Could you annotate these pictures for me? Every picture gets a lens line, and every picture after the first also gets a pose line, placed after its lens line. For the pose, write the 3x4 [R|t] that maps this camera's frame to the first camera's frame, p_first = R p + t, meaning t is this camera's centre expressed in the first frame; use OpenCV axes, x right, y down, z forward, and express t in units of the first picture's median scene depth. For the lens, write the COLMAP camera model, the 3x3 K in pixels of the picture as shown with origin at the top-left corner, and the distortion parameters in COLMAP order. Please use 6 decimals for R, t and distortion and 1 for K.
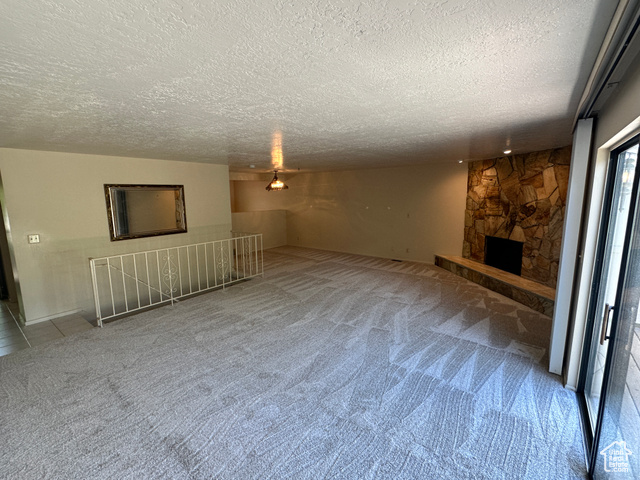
lens RADIAL K [[296.3, 0, 314.9], [0, 296.3, 237.3], [0, 0, 1]] dist [-0.007739, 0.000853]
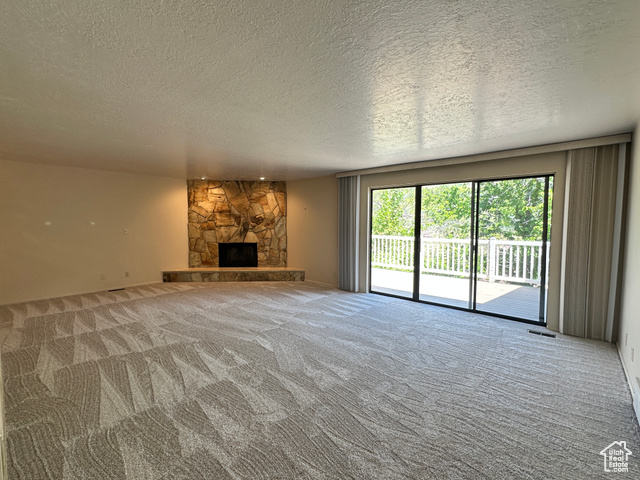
lens RADIAL K [[296.2, 0, 318.7], [0, 296.2, 239.5], [0, 0, 1]] dist [0.000911, 0.000096]
pose [[0.065979, -0.054715, 0.996320, -0.665588], [0.139855, 0.989146, 0.045060, -0.019760], [-0.987971, 0.136367, 0.072915, 0.562343]]
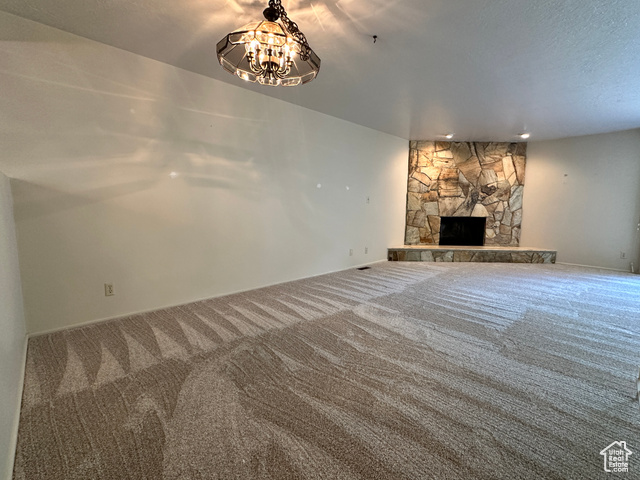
lens RADIAL K [[287.9, 0, 314.9], [0, 287.9, 240.3], [0, 0, 1]] dist [0.005356, 0.000119]
pose [[0.142494, -0.099364, 0.984795, -0.529210], [0.128519, 0.988383, 0.081130, -0.069805], [-0.981416, 0.115004, 0.153609, 1.427724]]
